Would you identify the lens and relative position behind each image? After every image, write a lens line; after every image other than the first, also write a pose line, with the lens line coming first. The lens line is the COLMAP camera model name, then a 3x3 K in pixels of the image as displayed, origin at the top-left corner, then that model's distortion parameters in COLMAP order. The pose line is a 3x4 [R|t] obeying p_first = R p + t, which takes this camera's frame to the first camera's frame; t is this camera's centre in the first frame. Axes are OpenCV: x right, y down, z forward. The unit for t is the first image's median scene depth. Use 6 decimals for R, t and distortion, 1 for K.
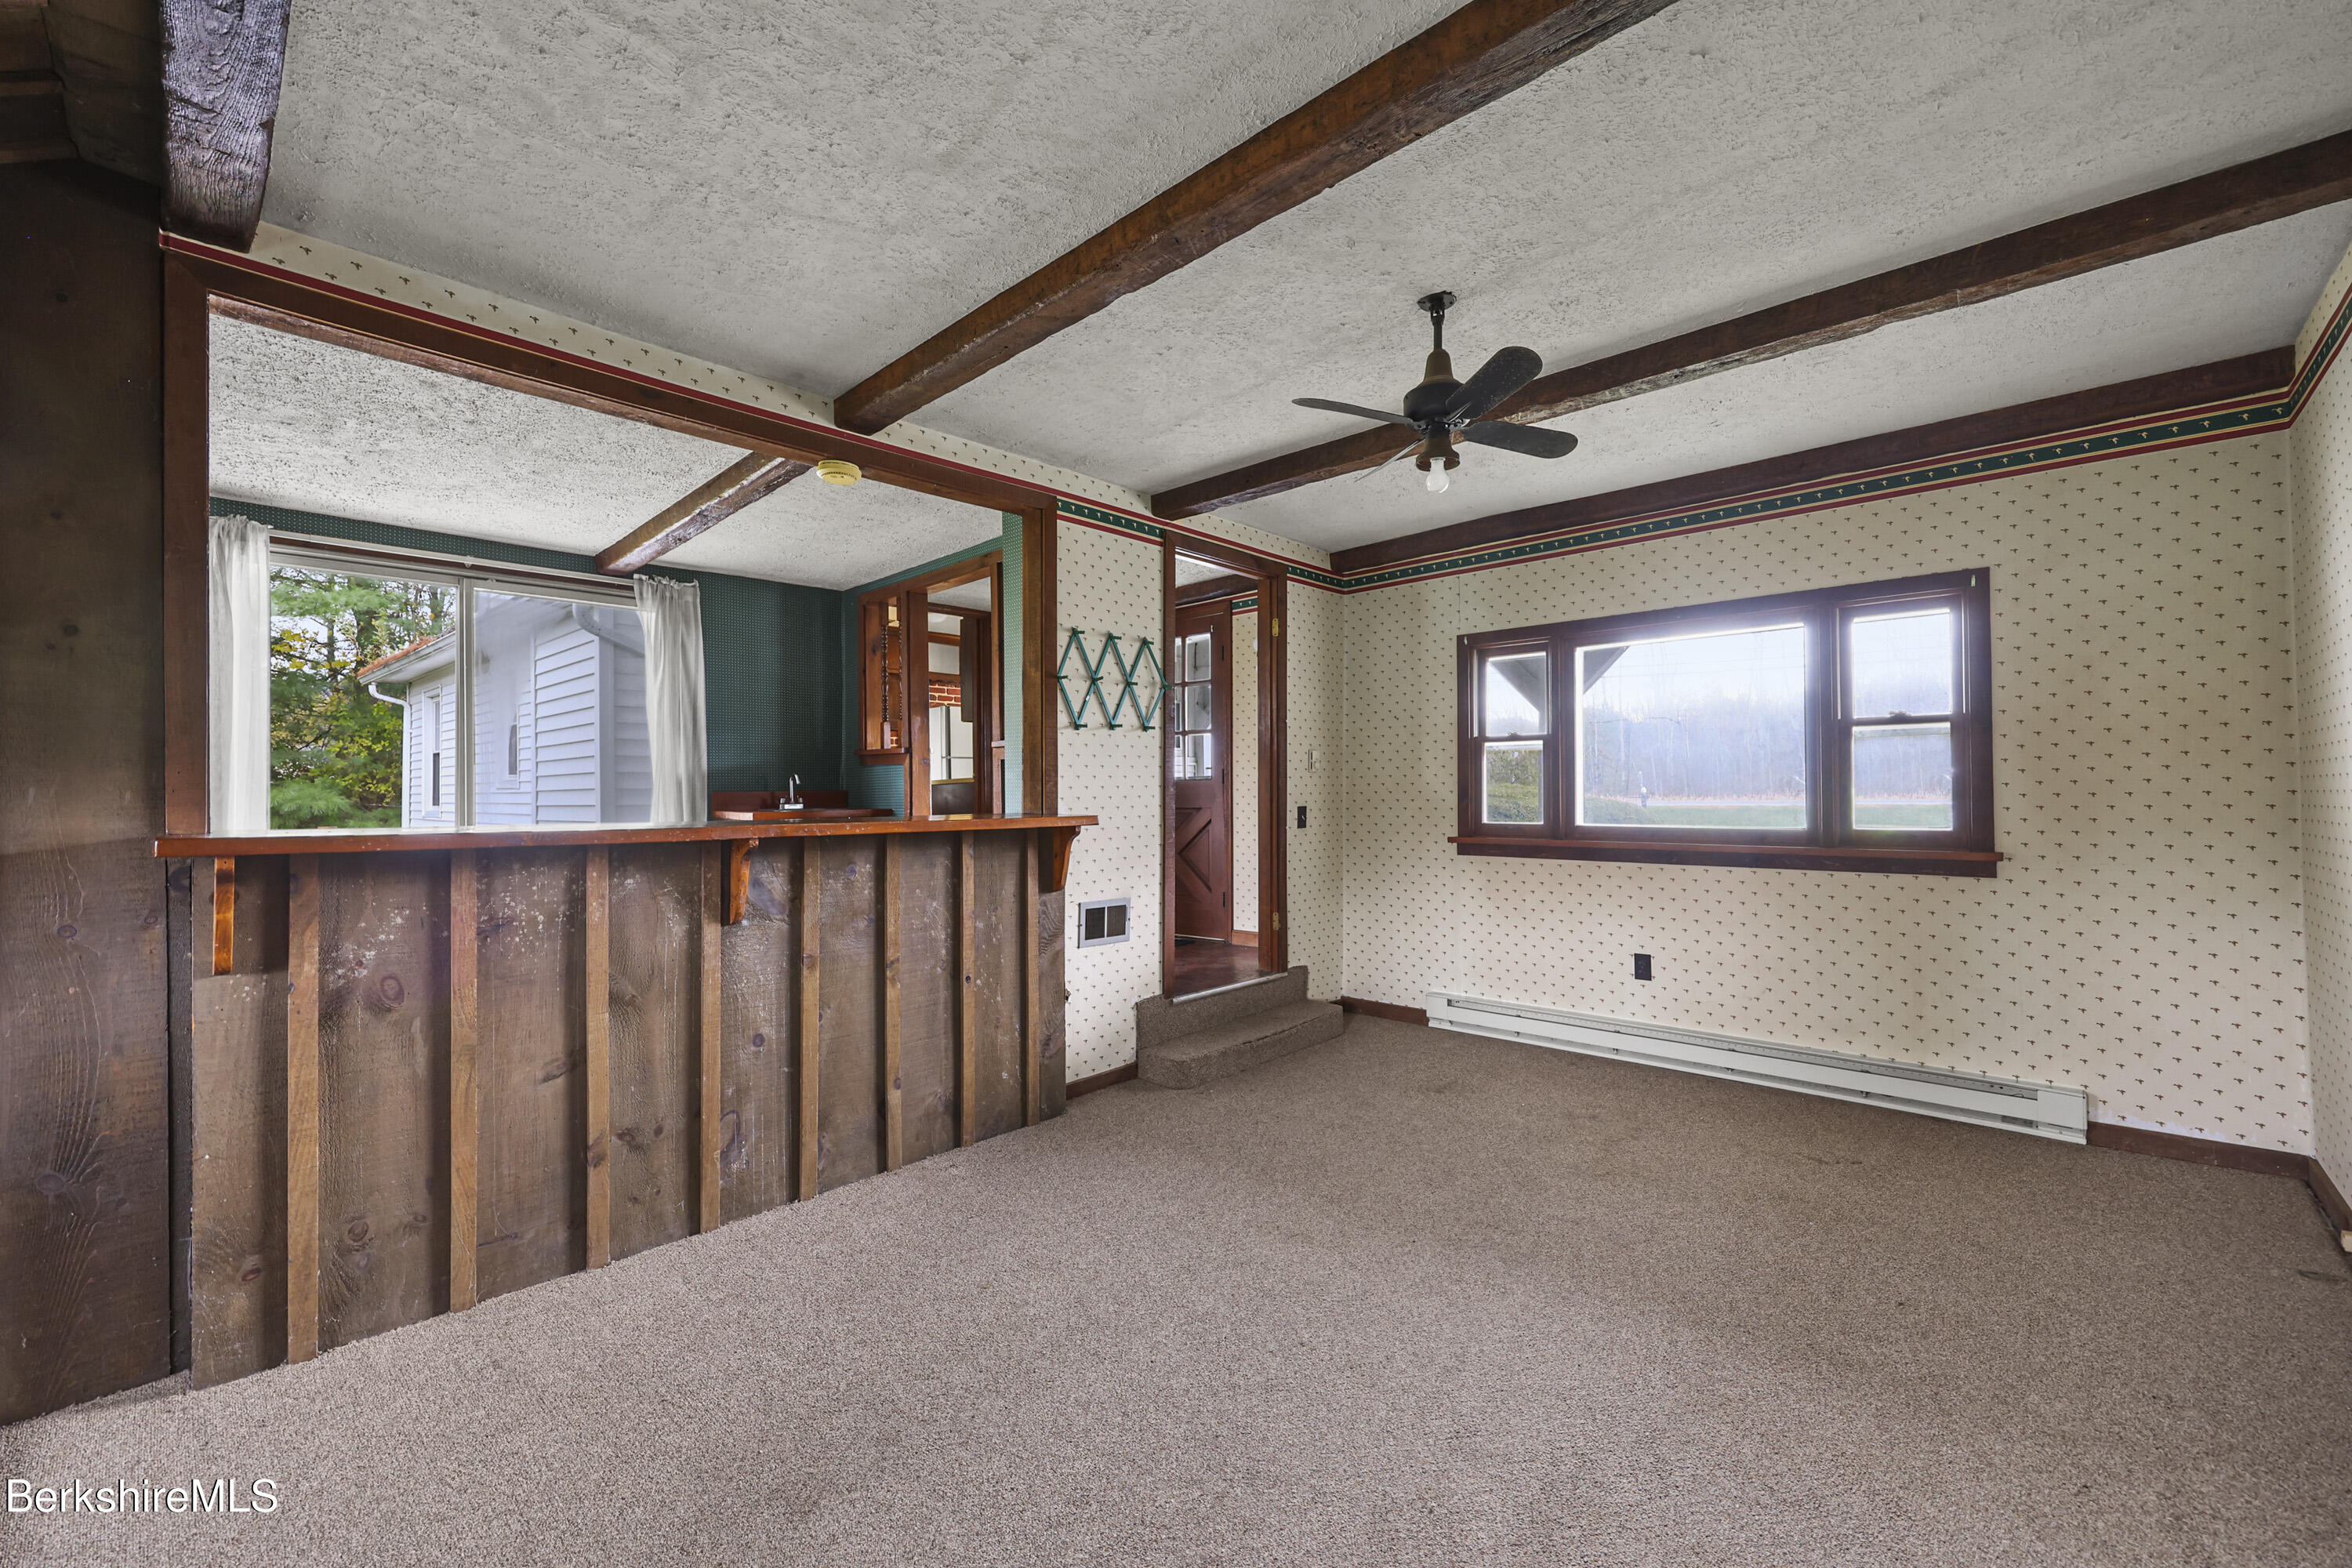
lens RADIAL K [[960.8, 0, 1181.7], [0, 960.8, 781.1], [0, 0, 1]] dist [-0.000761, -0.000058]
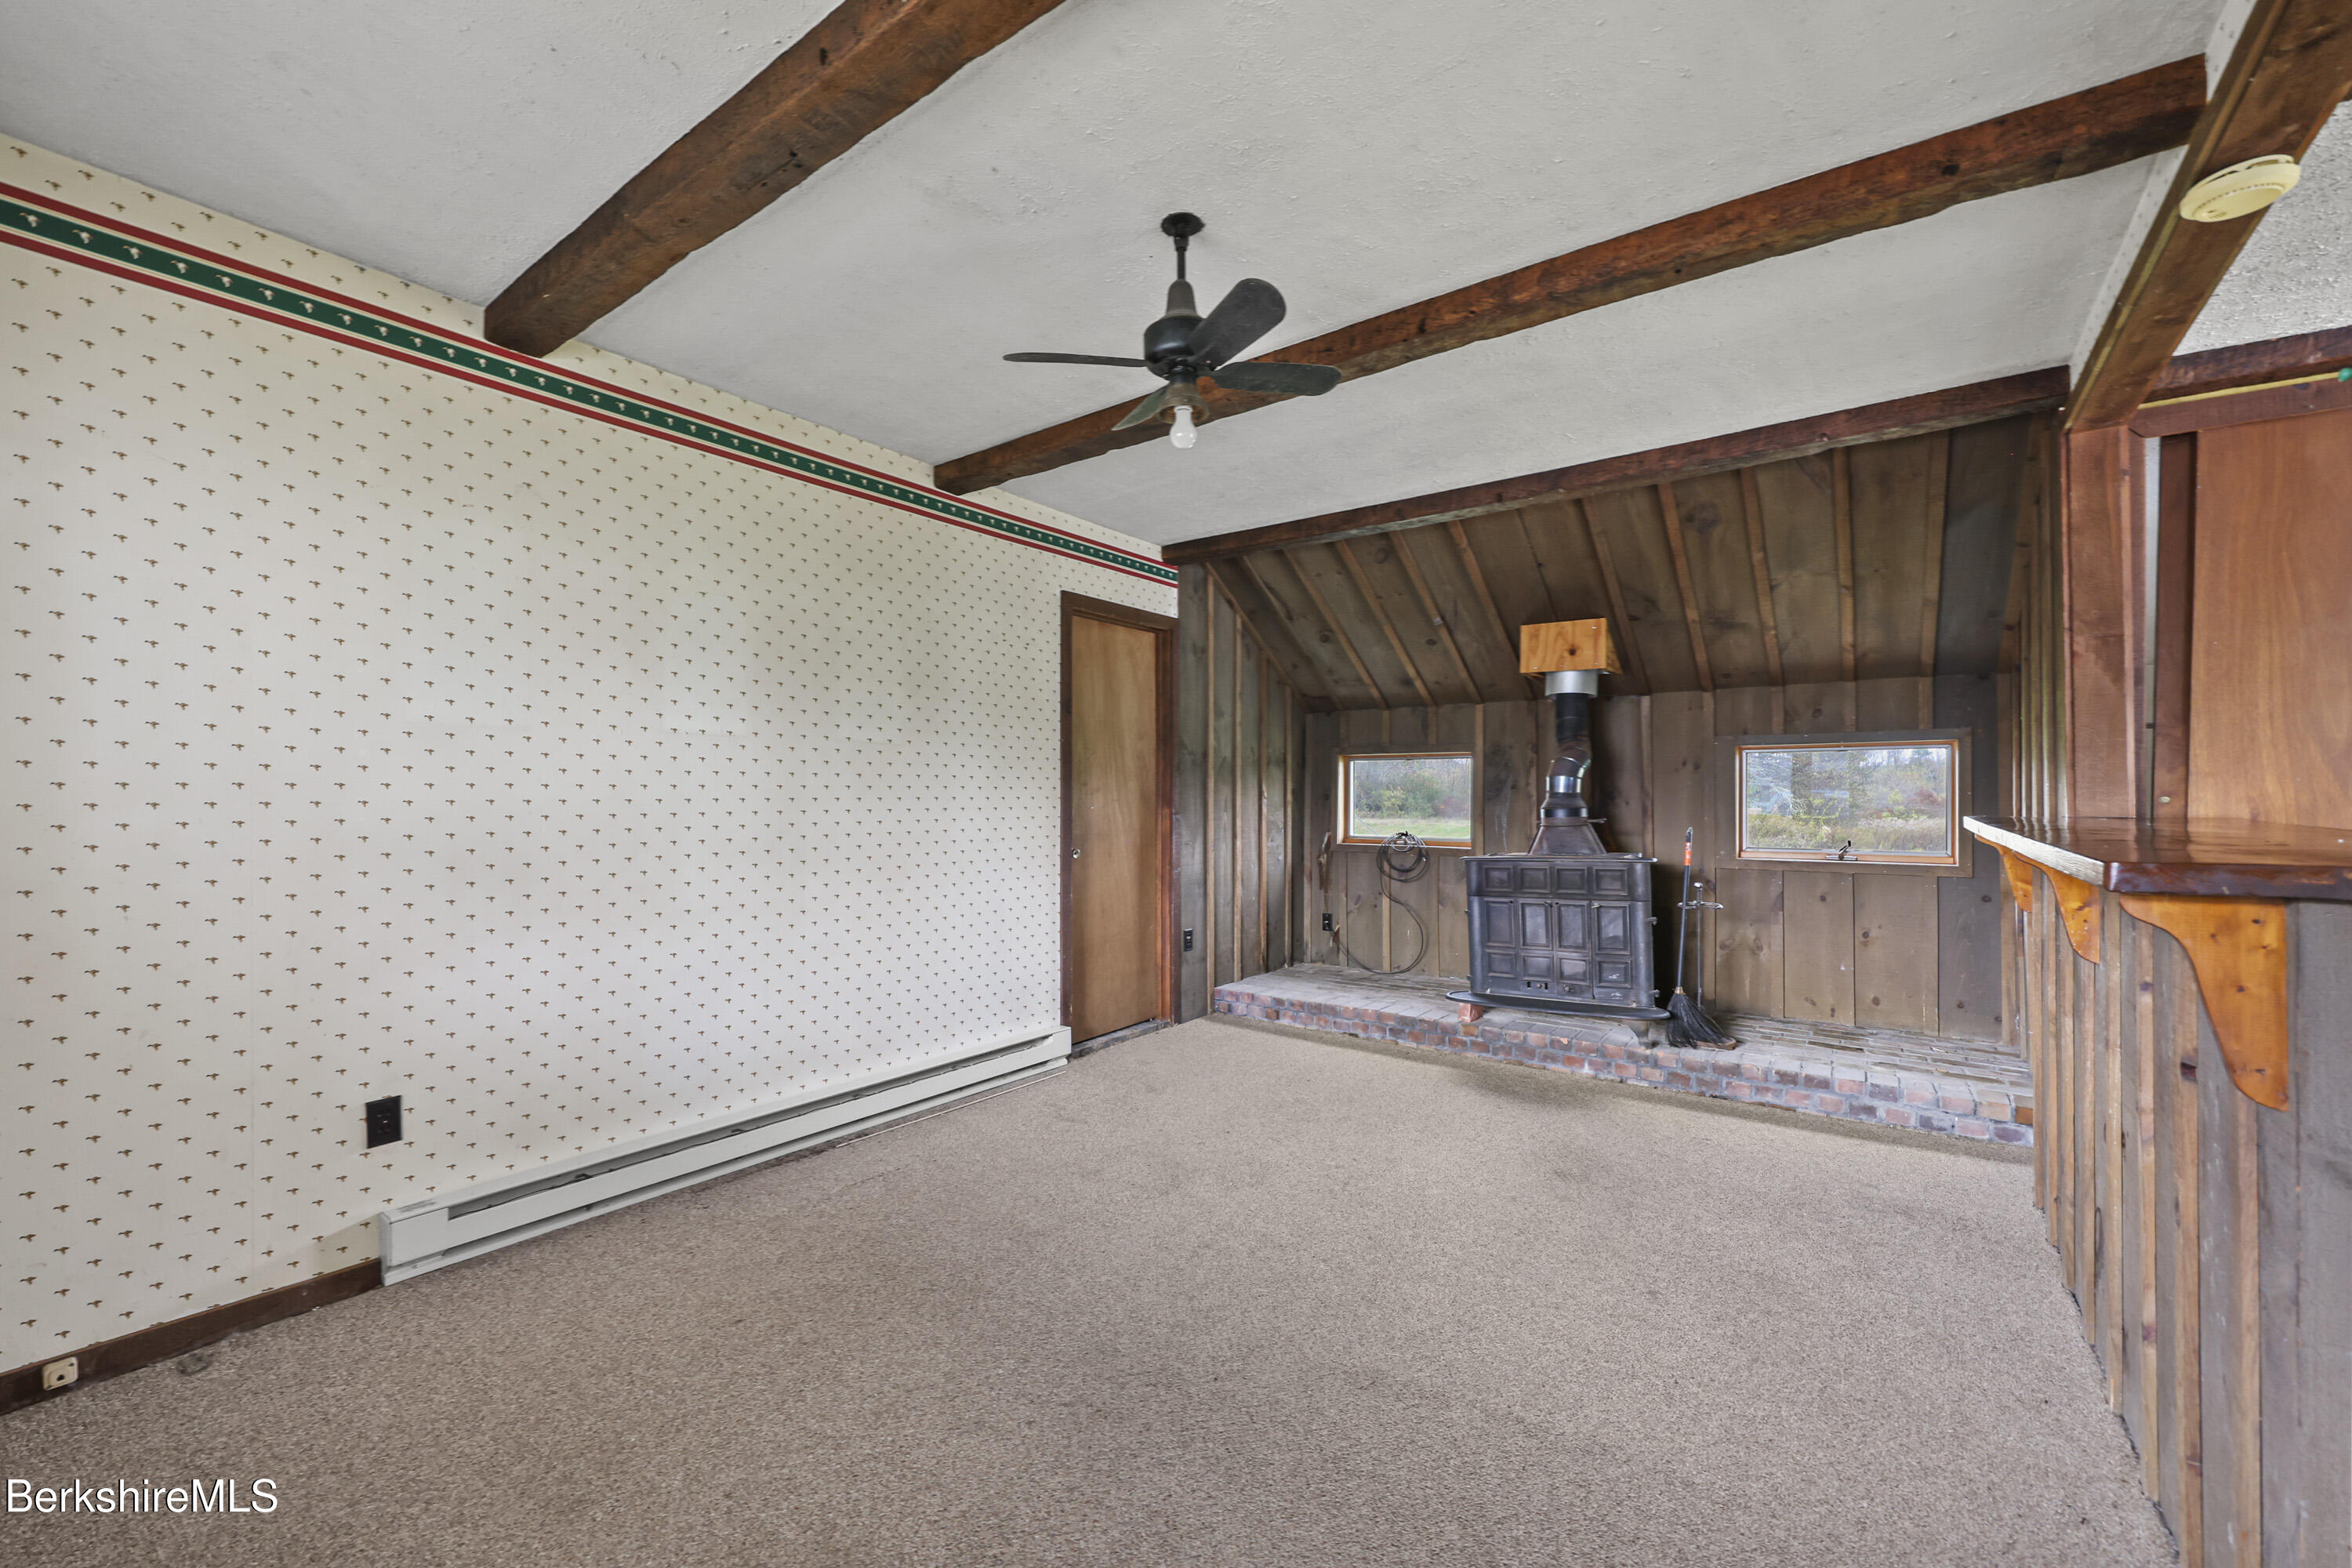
lens RADIAL K [[955.0, 0, 1177.7], [0, 955.0, 804.1], [0, 0, 1]] dist [-0.001467, -0.000028]
pose [[-0.994654, 0.009638, -0.102810, 0.237615], [0.009942, 0.999948, -0.002449, 0.013210], [0.102781, -0.003458, -0.994698, 1.215958]]
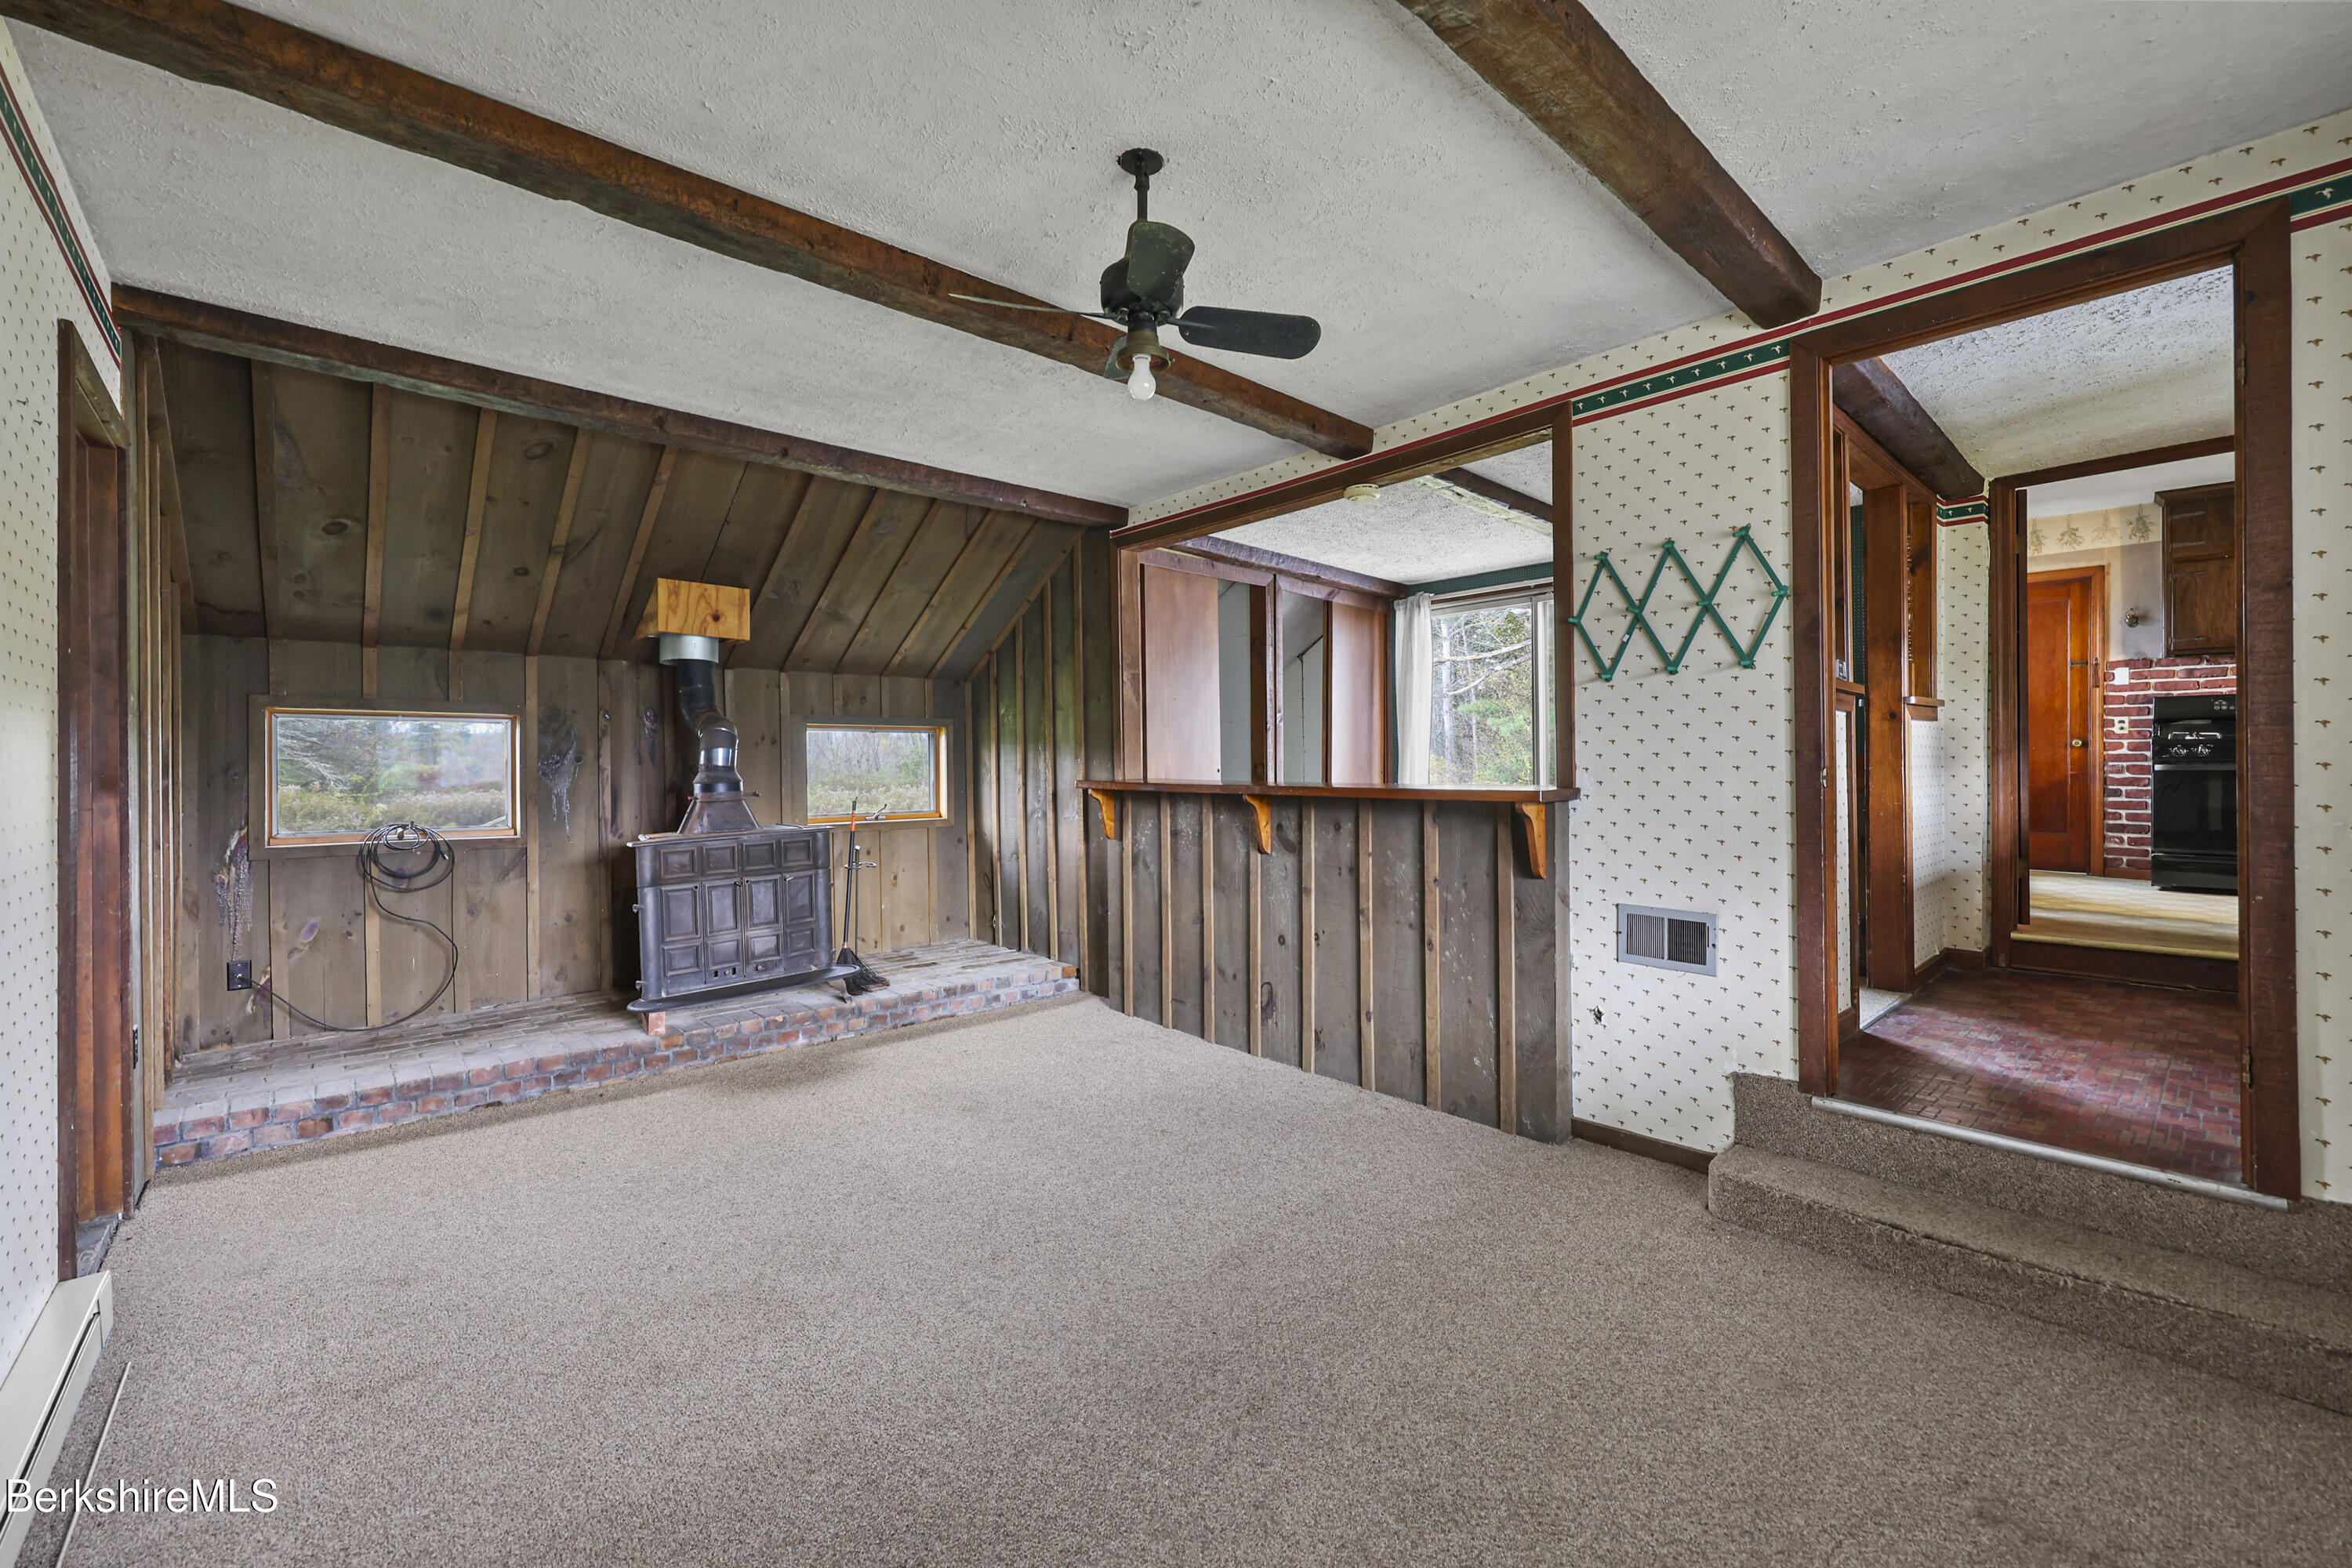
lens RADIAL K [[954.9, 0, 1172.0], [0, 954.9, 775.0], [0, 0, 1]] dist [-0.001792, -0.000231]
pose [[-0.092696, 0.017980, -0.995532, 0.704694], [0.018470, 0.999696, 0.016336, 0.003132], [0.995523, -0.016873, -0.093000, 0.721408]]
